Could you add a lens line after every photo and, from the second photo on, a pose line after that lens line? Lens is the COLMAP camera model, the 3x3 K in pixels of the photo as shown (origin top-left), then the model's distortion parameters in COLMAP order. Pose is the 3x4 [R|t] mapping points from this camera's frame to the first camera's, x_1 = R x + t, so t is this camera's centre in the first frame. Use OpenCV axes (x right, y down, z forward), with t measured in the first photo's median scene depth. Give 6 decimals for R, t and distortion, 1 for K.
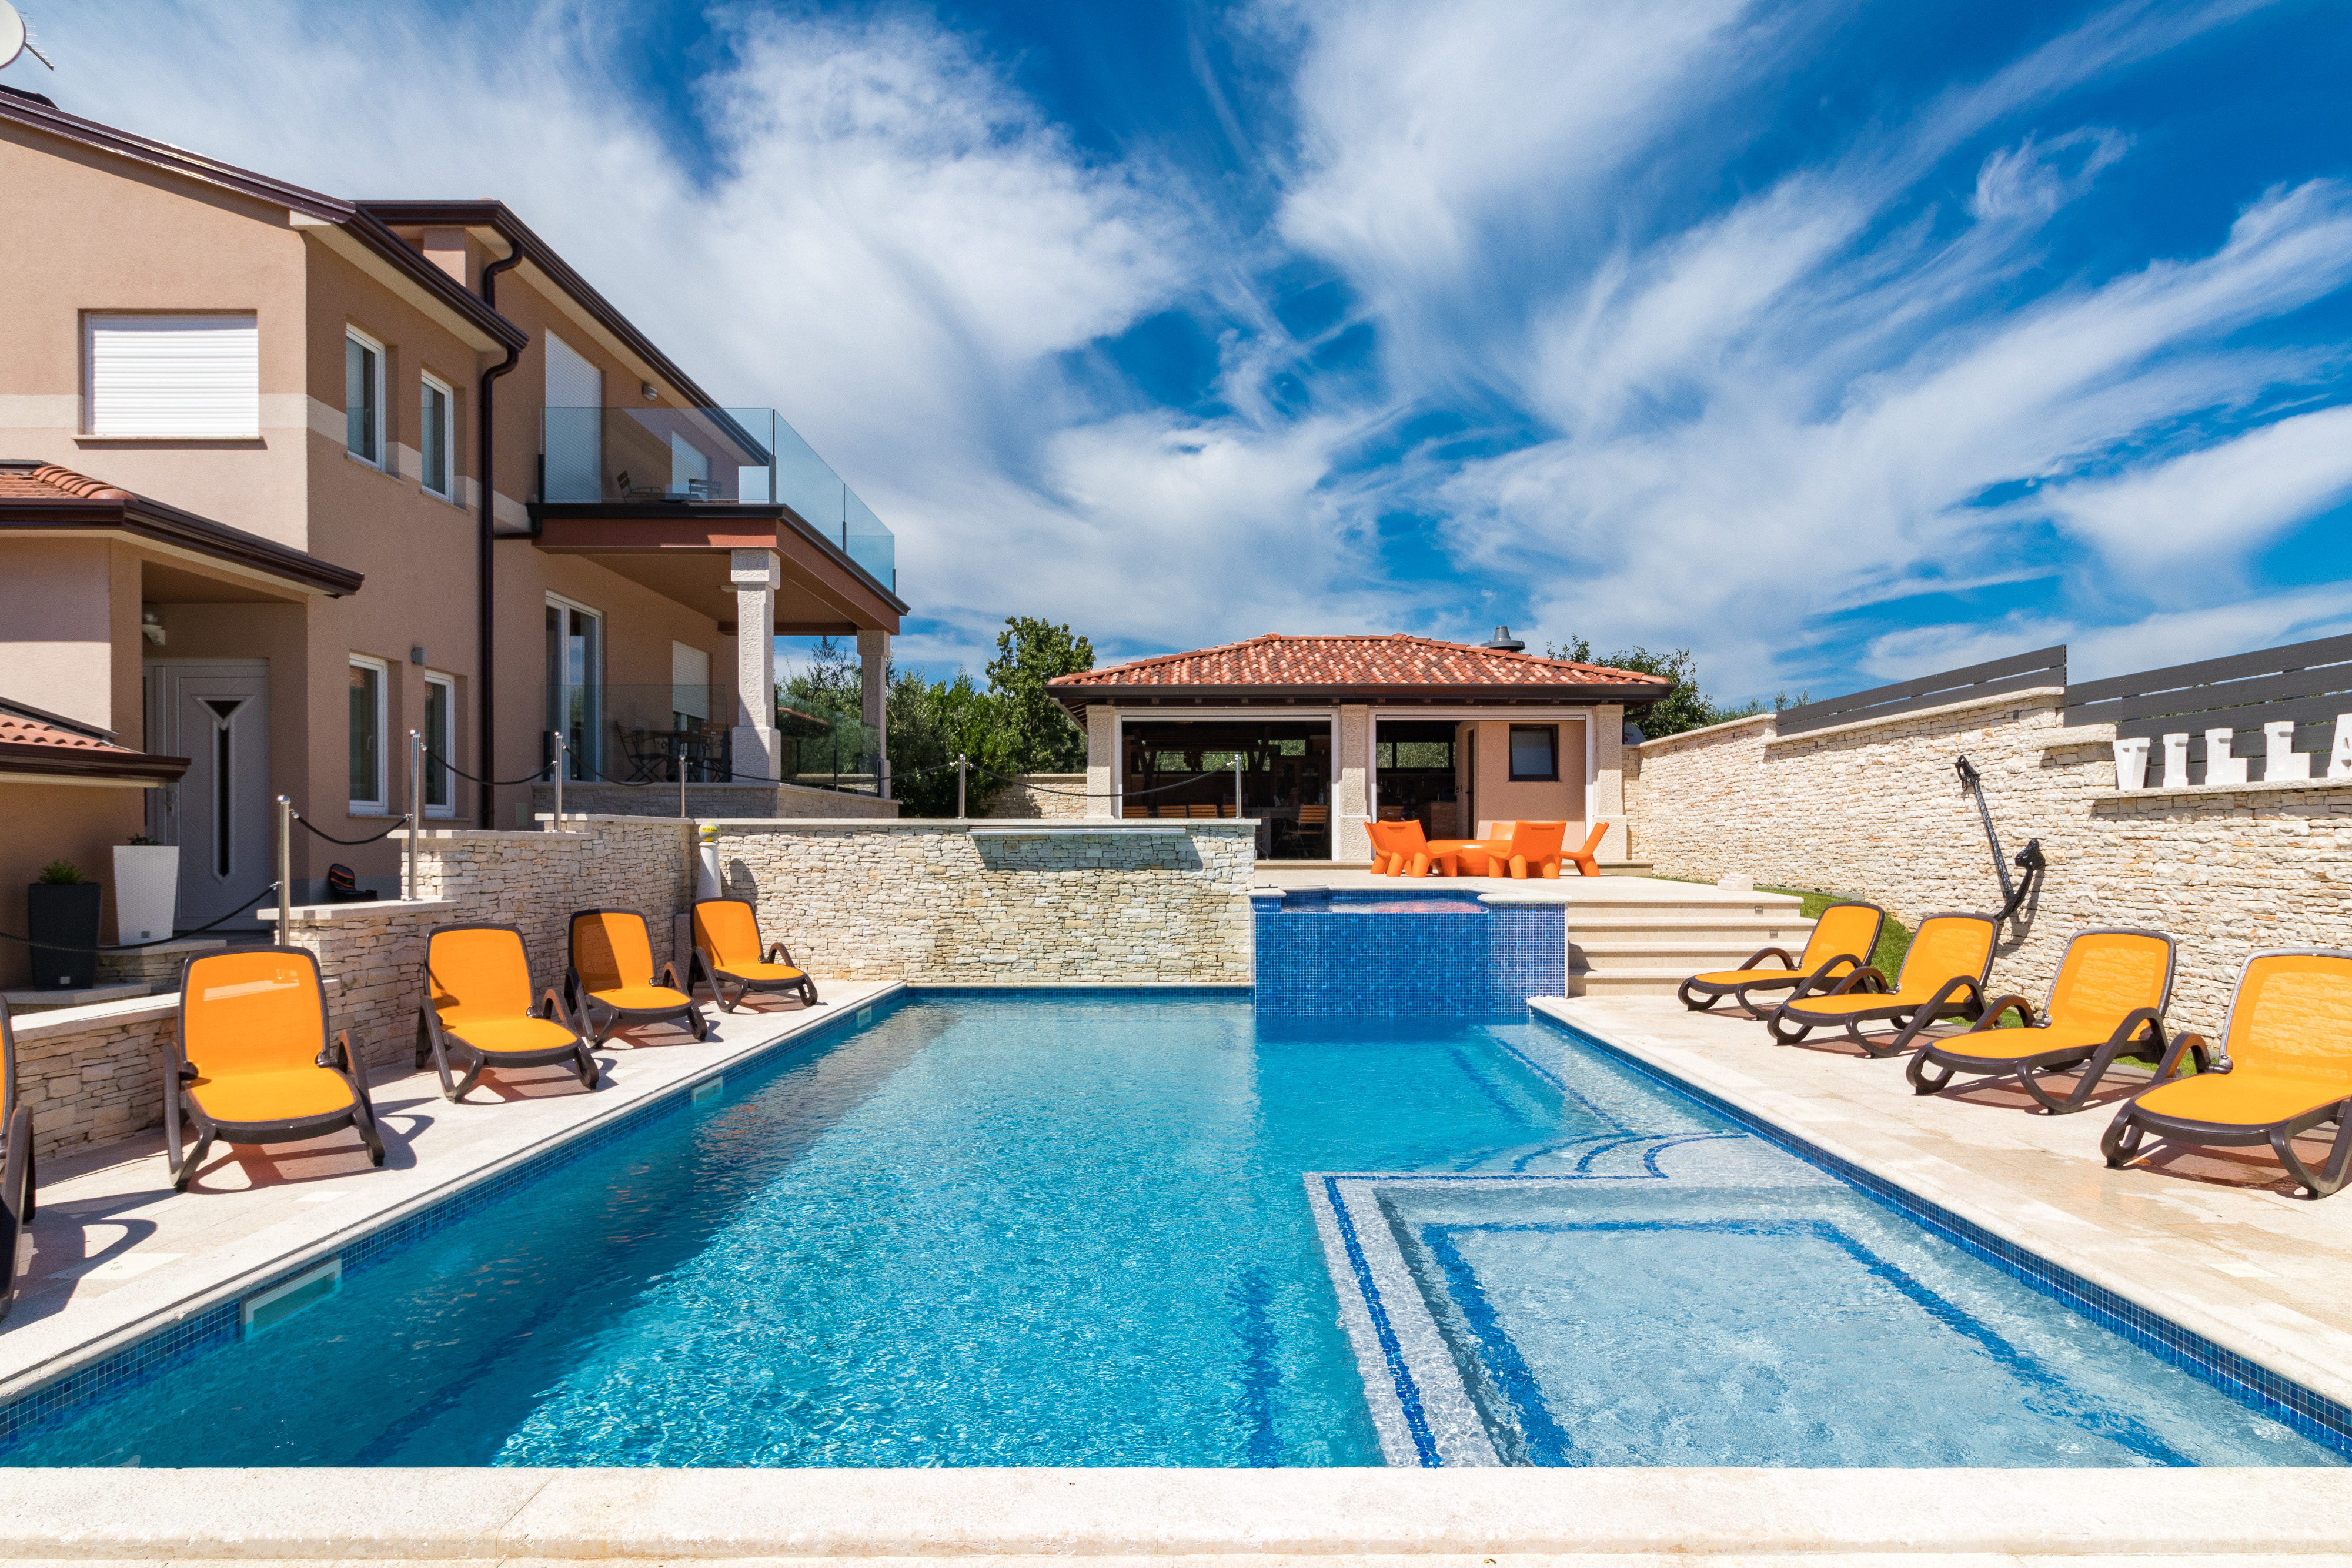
lens RADIAL K [[1420.5, 0, 1221.9], [0, 1420.5, 858.1], [0, 0, 1]] dist [0.001611, -0.002061]
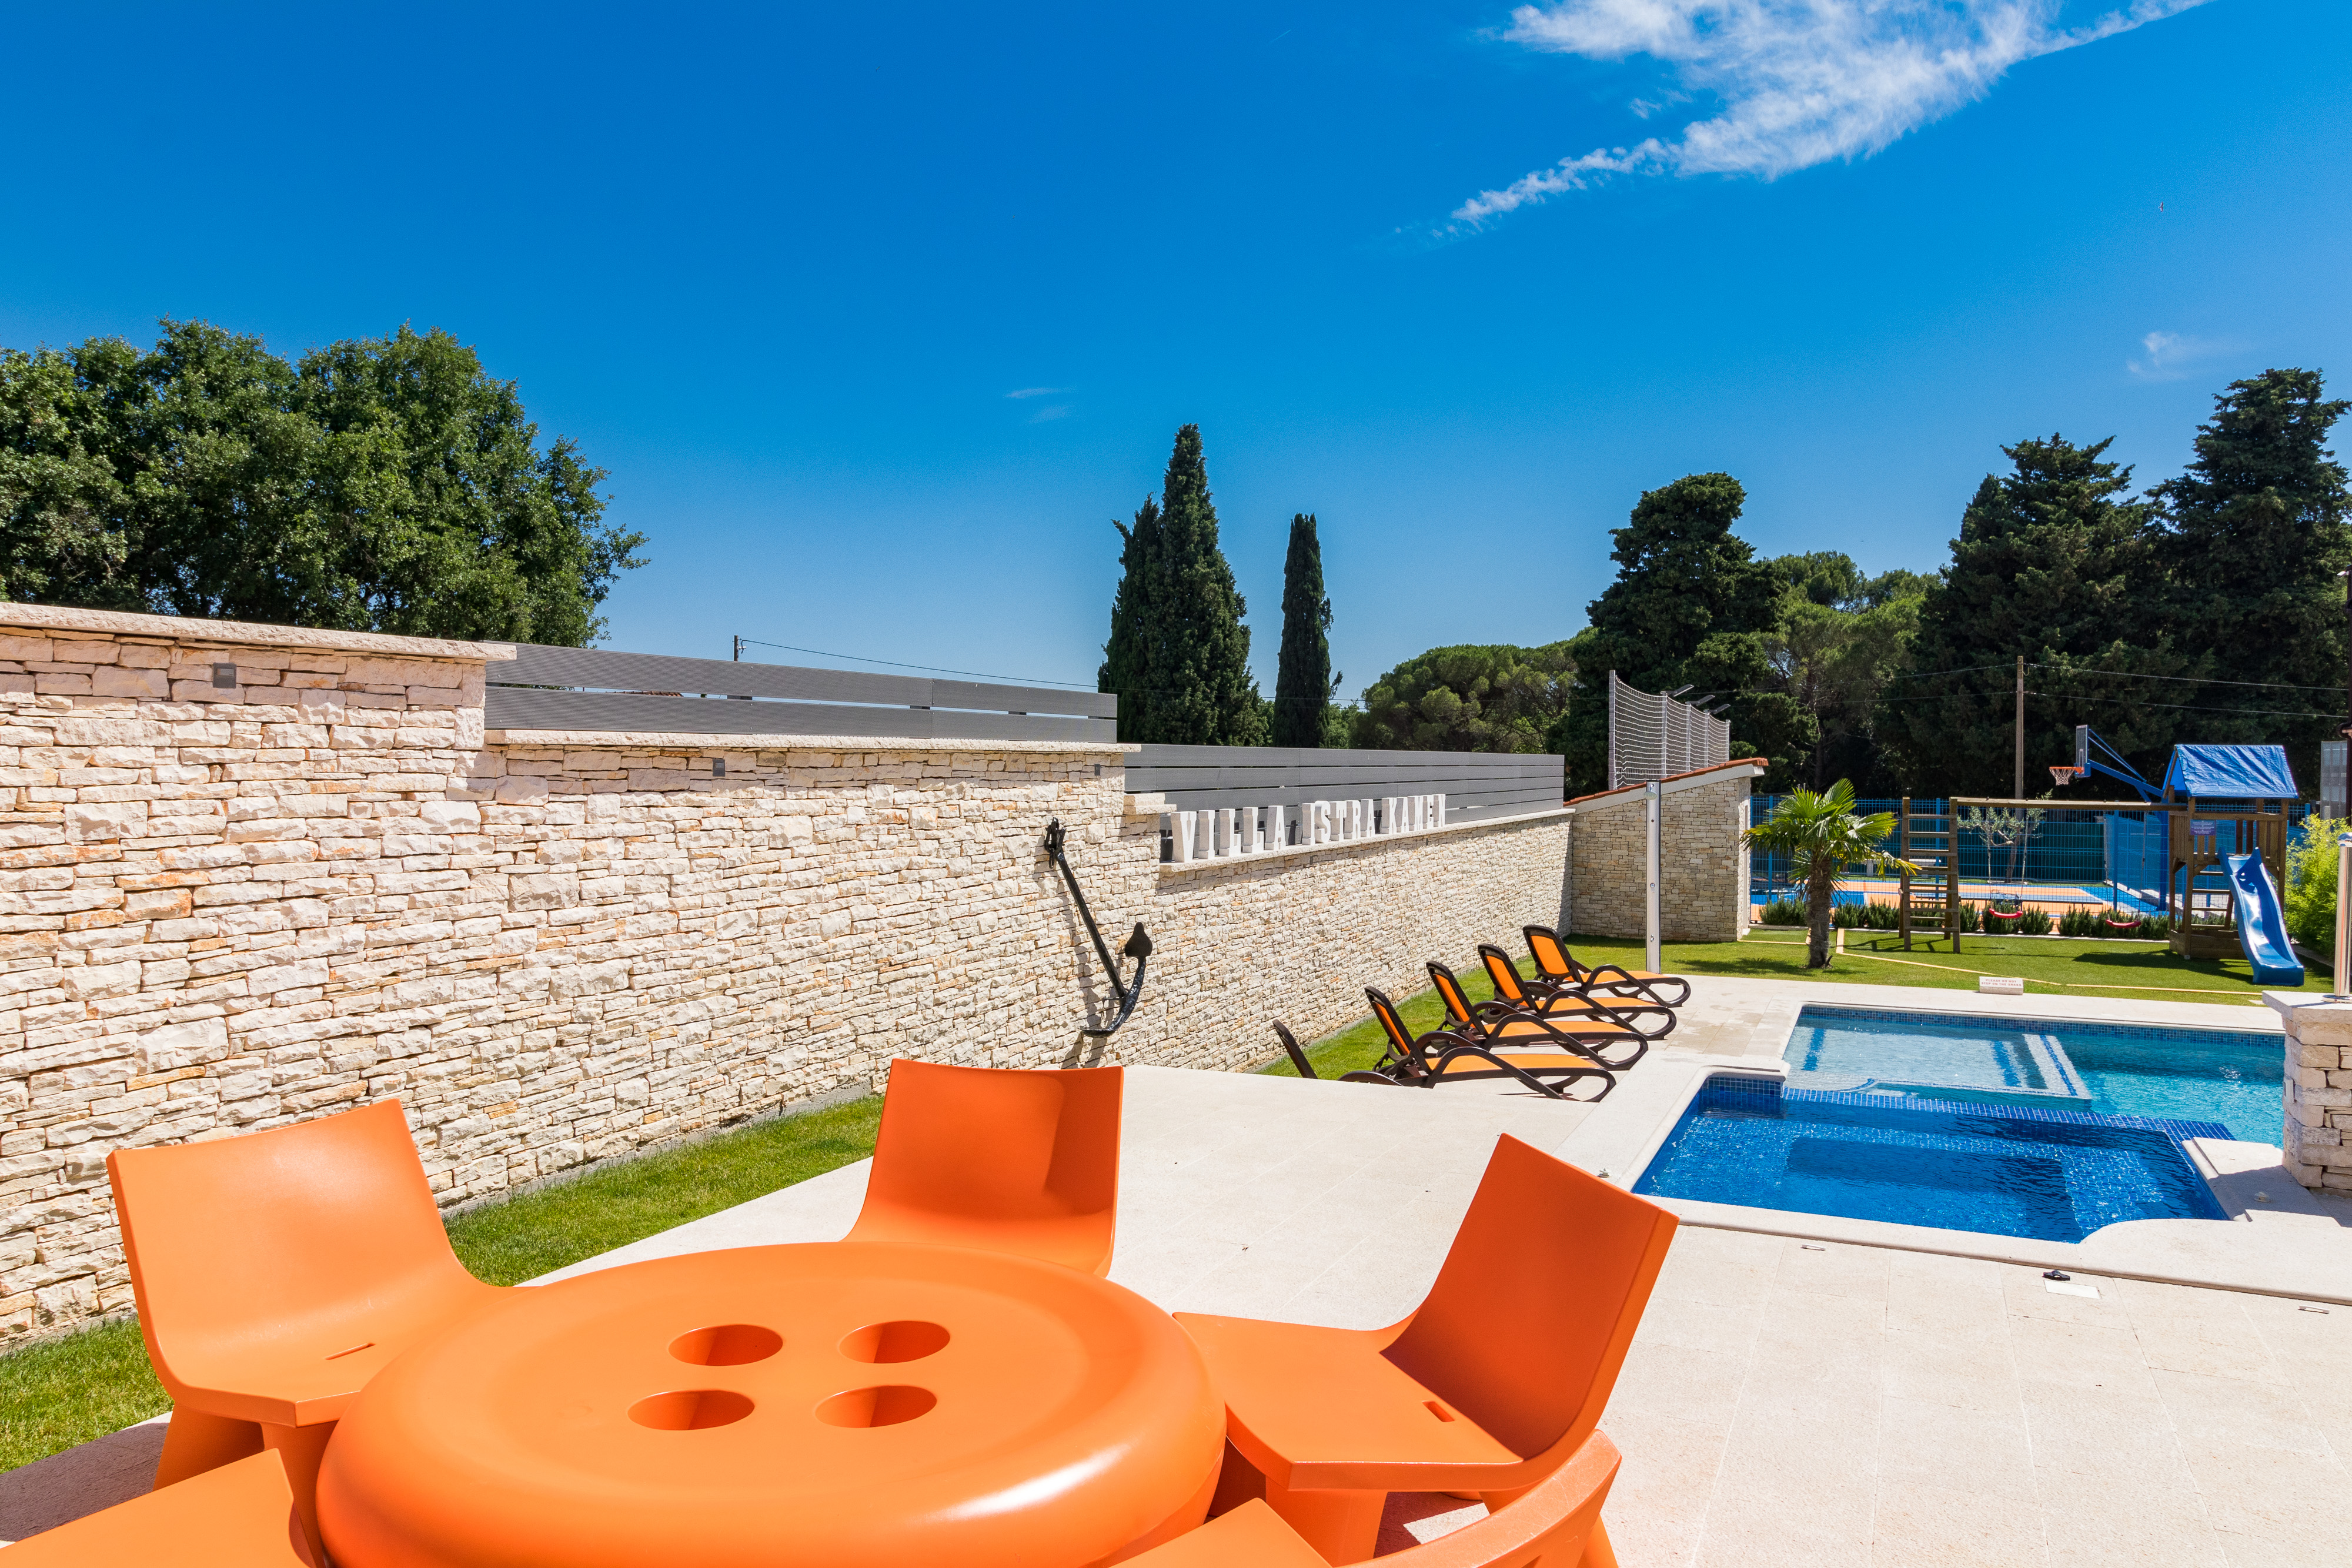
lens RADIAL K [[1694.8, 0, 1195.4], [0, 1694.8, 763.6], [0, 0, 1]] dist [-0.010734, 0.039768]
pose [[-0.909045, -0.003688, 0.416682, 0.098236], [0.000254, 0.999956, 0.009405, -0.100115], [-0.416699, 0.008655, -0.909003, 1.620661]]
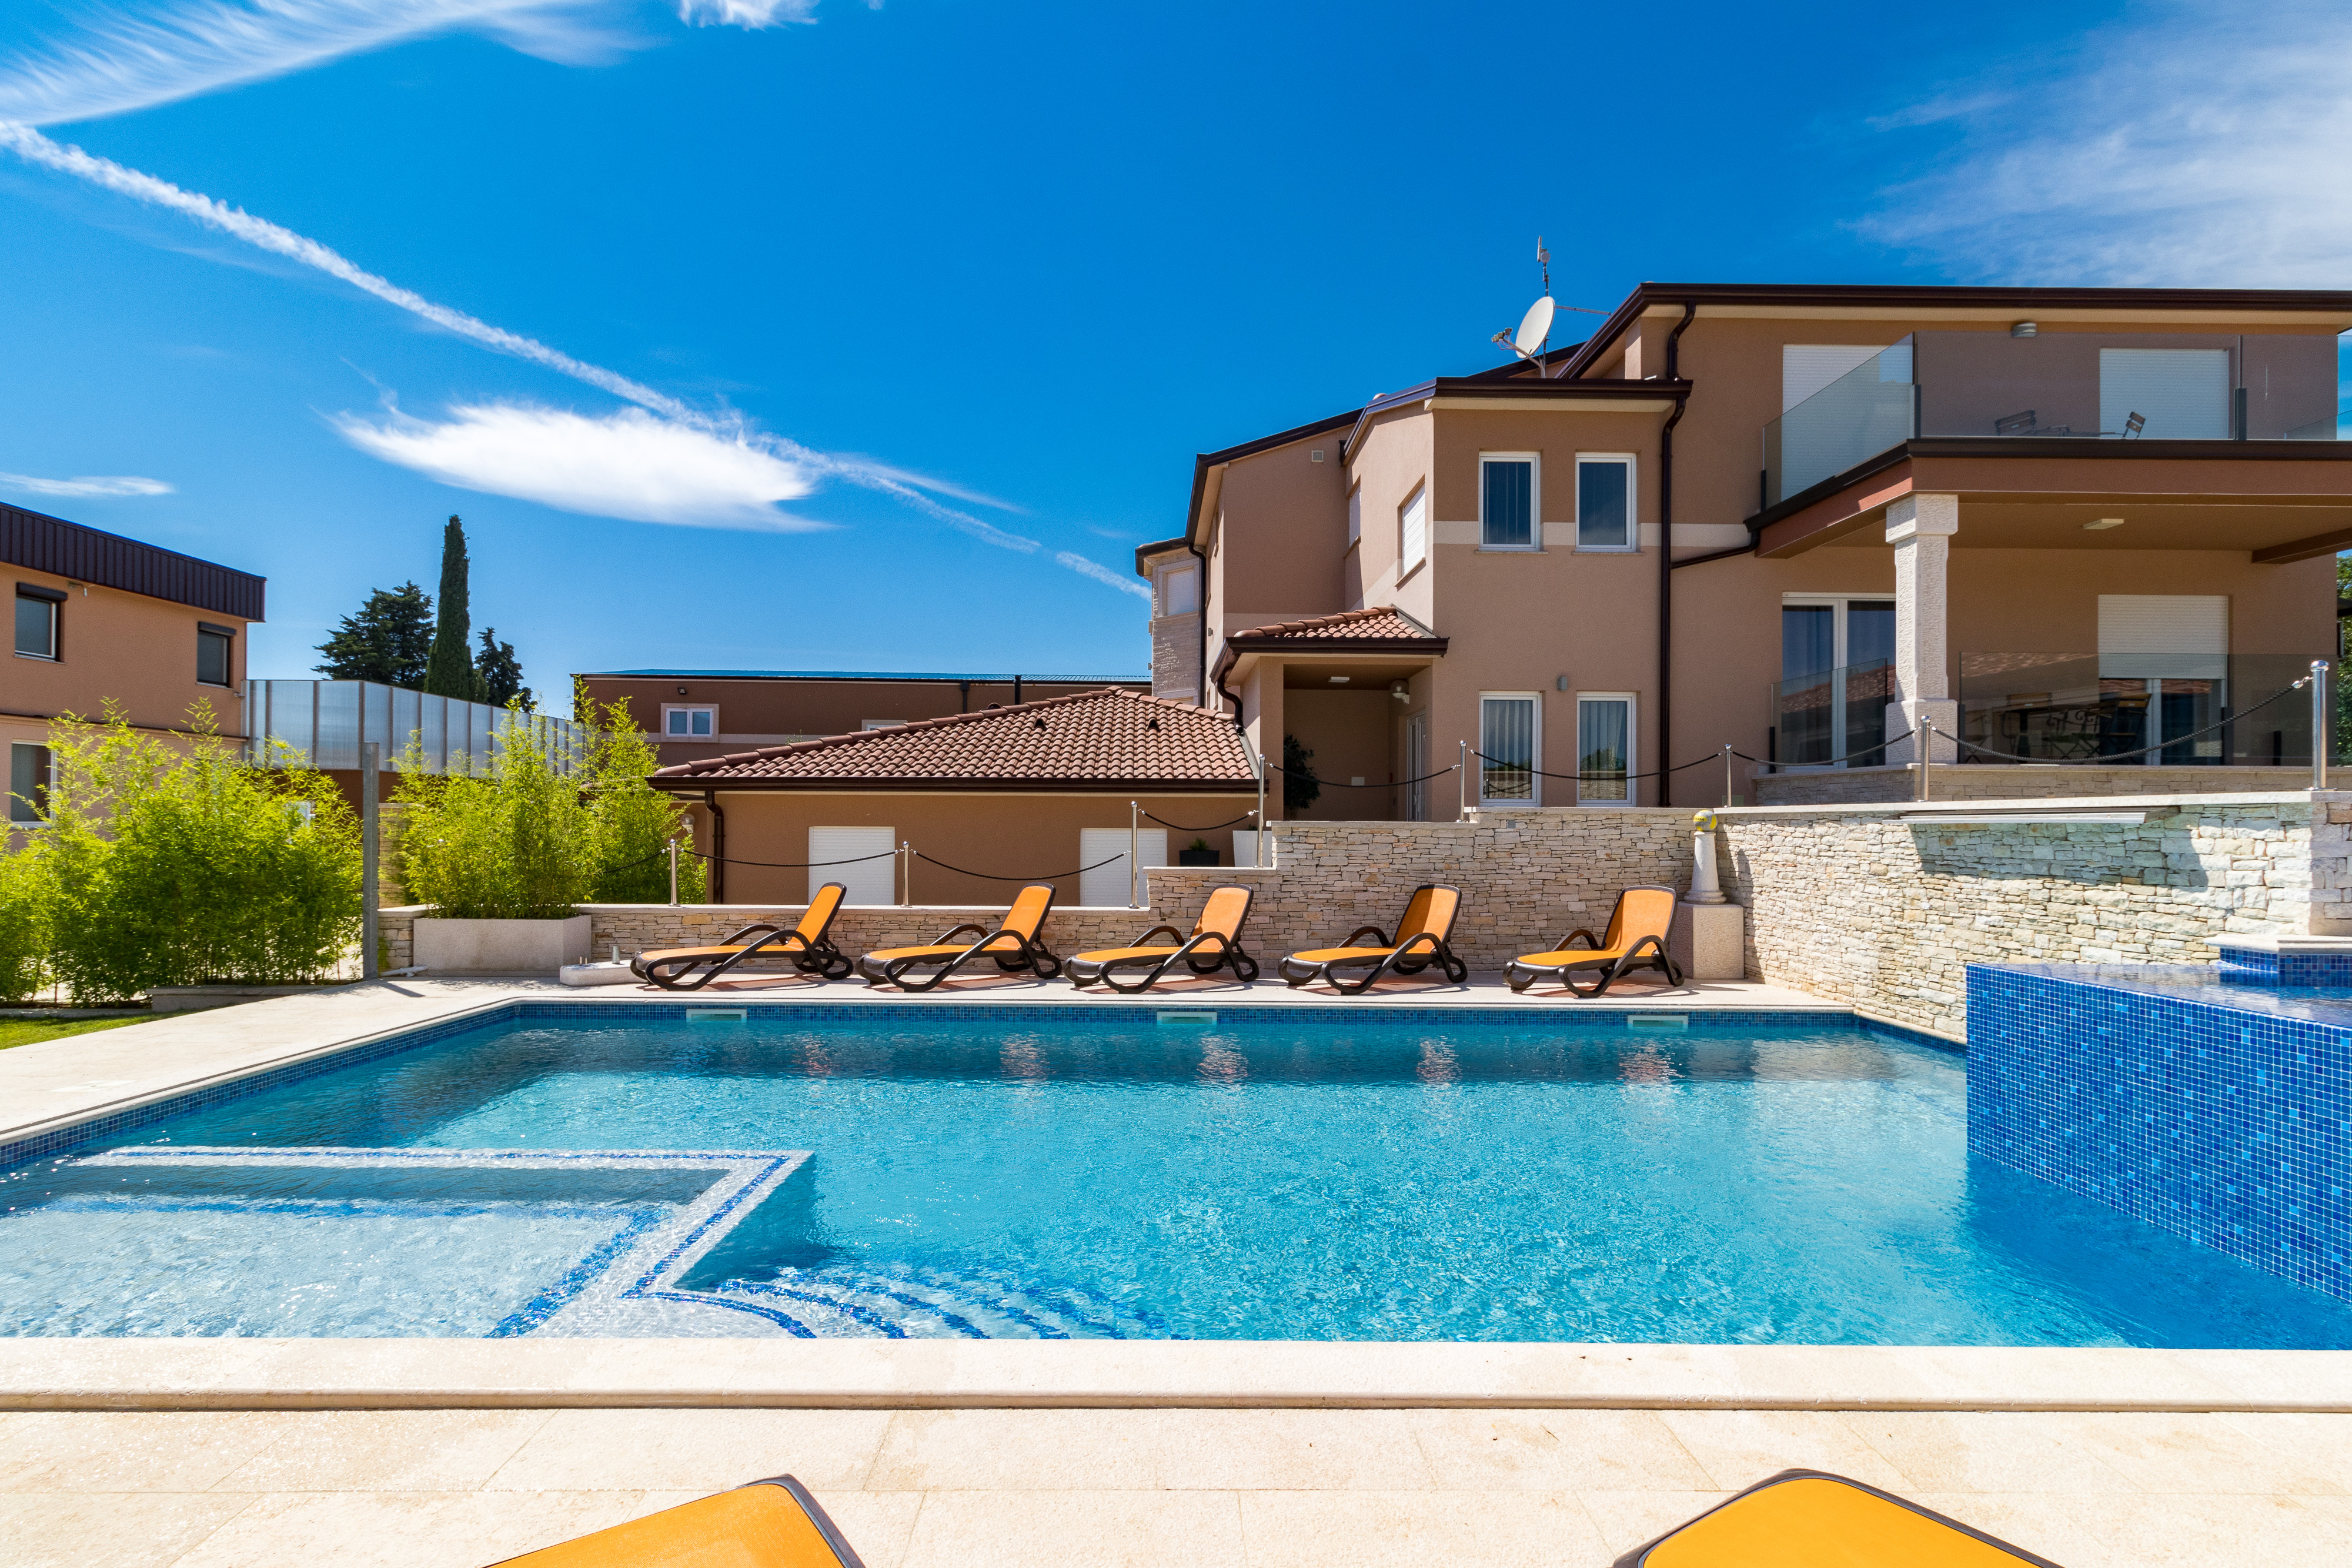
lens RADIAL K [[1098.7, 0, 1123.1], [0, 1098.7, 841.1], [0, 0, 1]] dist [0.011368, -0.003630]
pose [[-0.038994, 0.016476, -0.999104, 0.419702], [-0.015339, 0.999736, 0.017085, -0.010988], [0.999122, 0.015991, -0.038731, 0.609229]]
